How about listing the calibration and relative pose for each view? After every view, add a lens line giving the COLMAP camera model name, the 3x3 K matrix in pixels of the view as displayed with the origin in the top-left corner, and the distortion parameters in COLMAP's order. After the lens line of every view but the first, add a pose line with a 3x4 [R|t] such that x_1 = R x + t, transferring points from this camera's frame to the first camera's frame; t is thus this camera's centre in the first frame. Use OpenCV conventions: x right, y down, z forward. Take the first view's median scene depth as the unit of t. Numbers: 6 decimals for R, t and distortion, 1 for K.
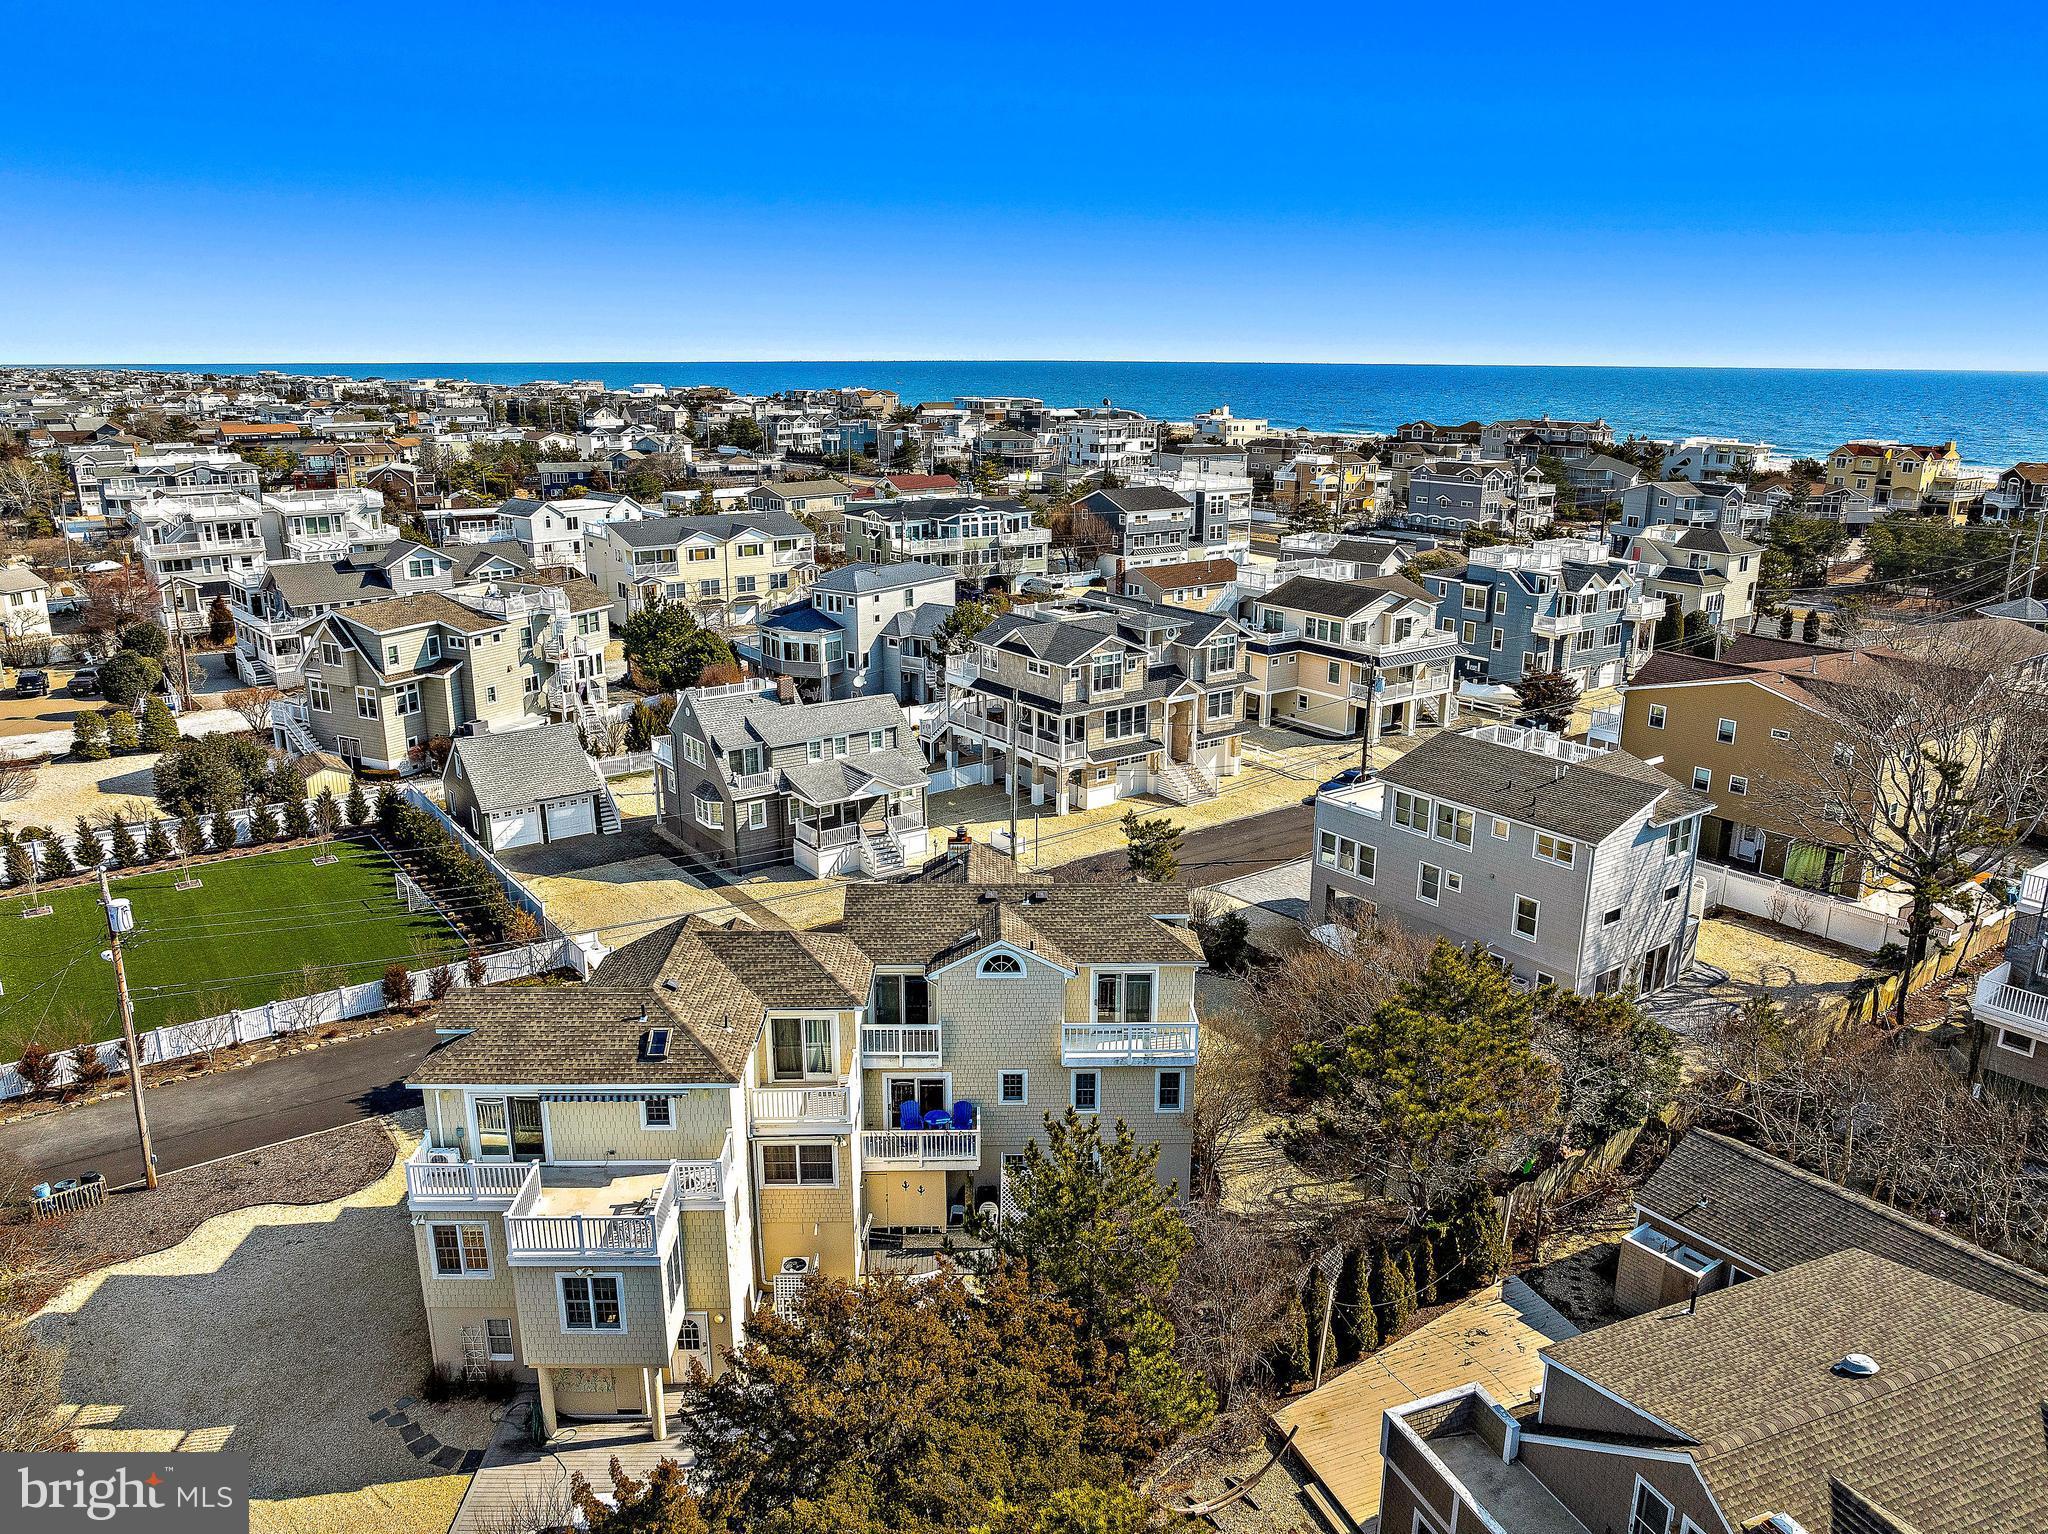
lens RADIAL K [[1433.9, 0, 1024.0], [0, 1433.9, 767.0], [0, 0, 1]] dist [-0.036827, -0.005174]
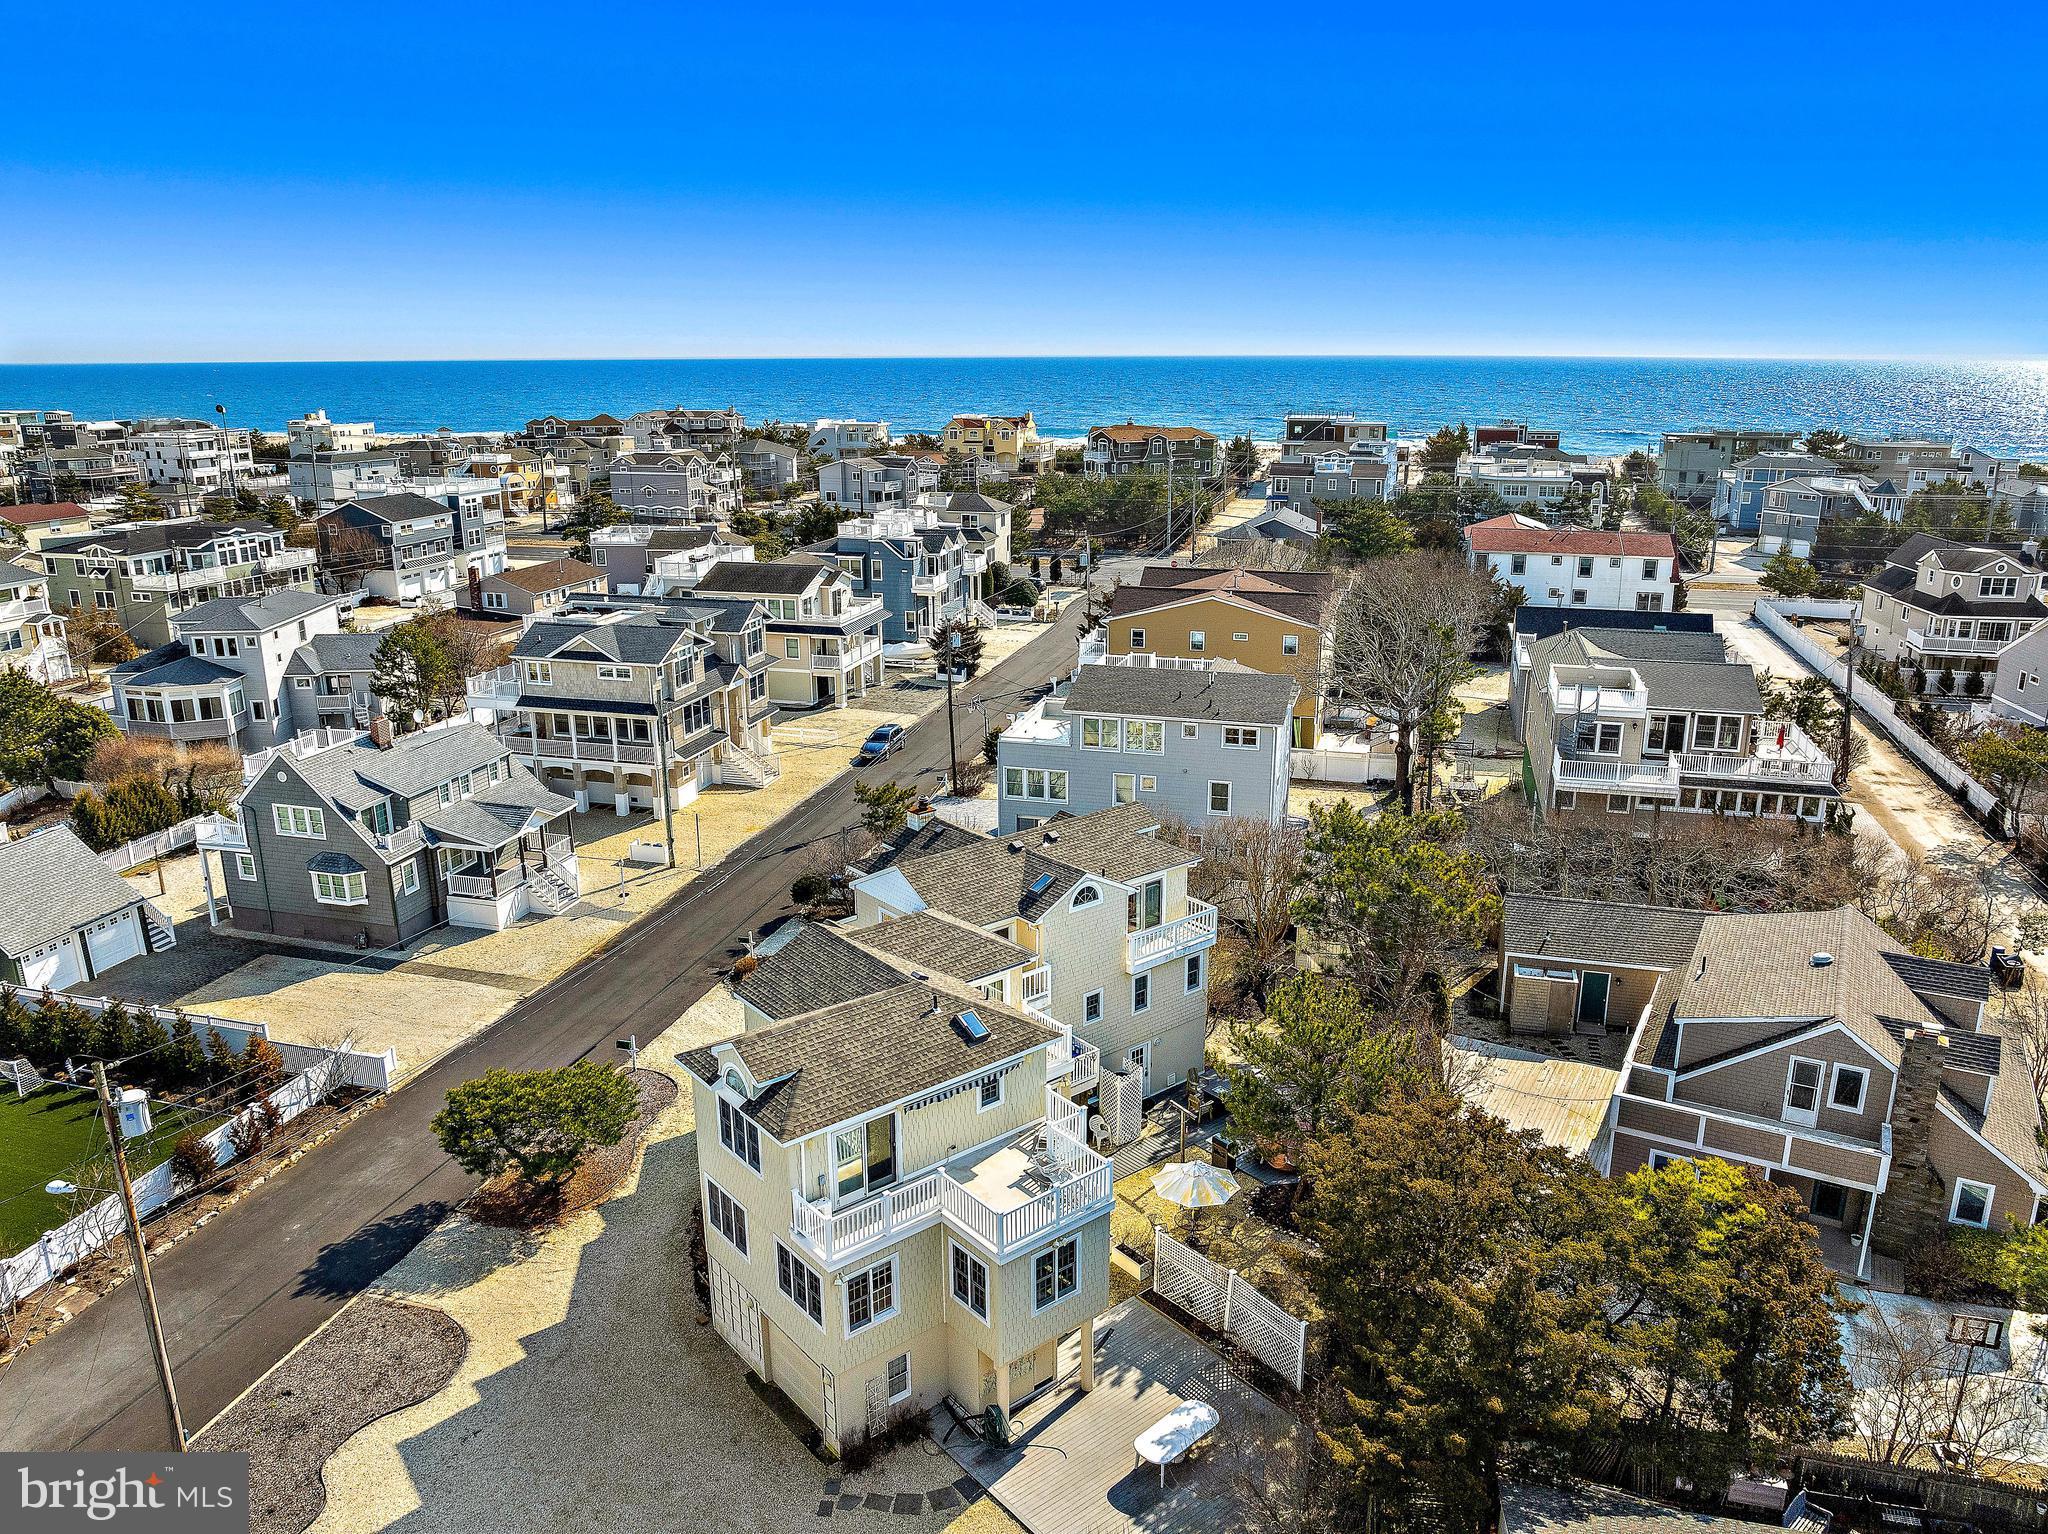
lens RADIAL K [[1433.9, 0, 1024.0], [0, 1433.9, 767.0], [0, 0, 1]] dist [-0.036827, -0.005174]
pose [[0.784834, -0.176196, 0.594130, -0.322091], [0.174715, 0.982749, 0.060649, -0.015711], [-0.594567, 0.056204, 0.802079, 0.067912]]
